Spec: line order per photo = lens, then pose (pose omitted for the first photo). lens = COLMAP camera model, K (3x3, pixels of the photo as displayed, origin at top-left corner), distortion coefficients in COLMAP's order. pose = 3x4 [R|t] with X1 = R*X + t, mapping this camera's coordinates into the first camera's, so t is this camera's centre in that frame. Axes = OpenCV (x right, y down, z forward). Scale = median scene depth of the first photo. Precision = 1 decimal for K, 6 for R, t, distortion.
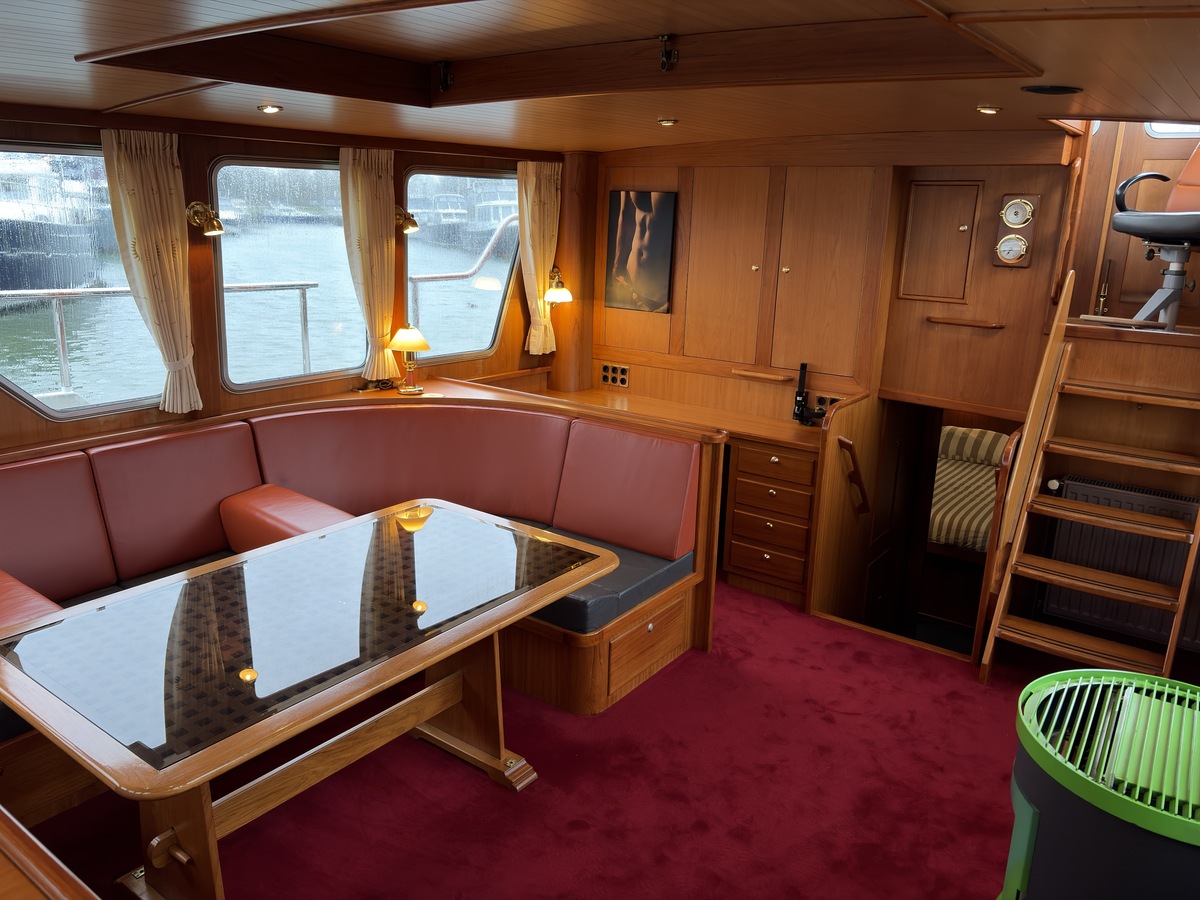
lens RADIAL K [[911.2, 0, 593.2], [0, 911.2, 449.6], [0, 0, 1]] dist [0.044577, -0.017205]
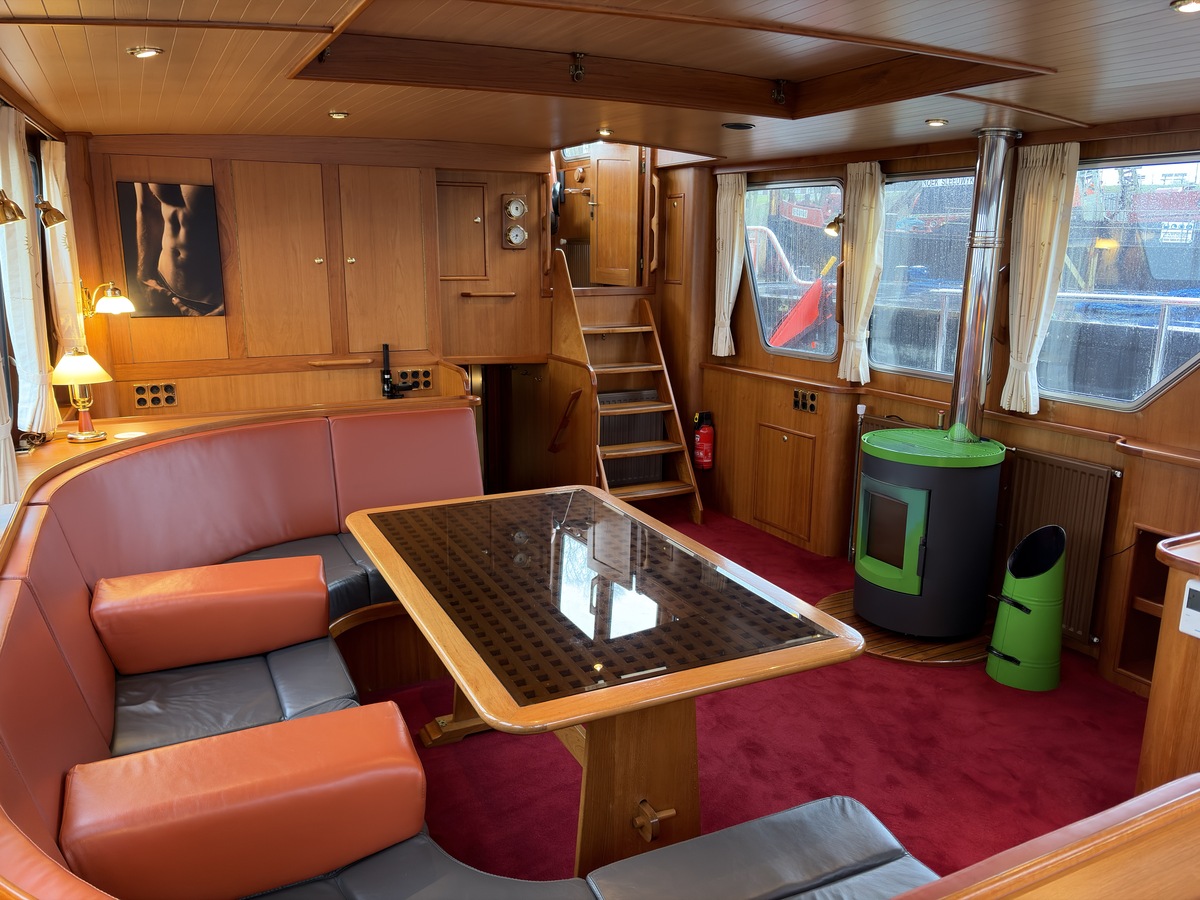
lens RADIAL K [[911.2, 0, 598.0], [0, 911.2, 453.7], [0, 0, 1]] dist [0.044577, -0.017205]
pose [[0.477802, -0.225182, 0.849116, -0.586172], [0.235909, 0.963973, 0.122894, -0.040139], [-0.846198, 0.141595, 0.513711, 0.223495]]
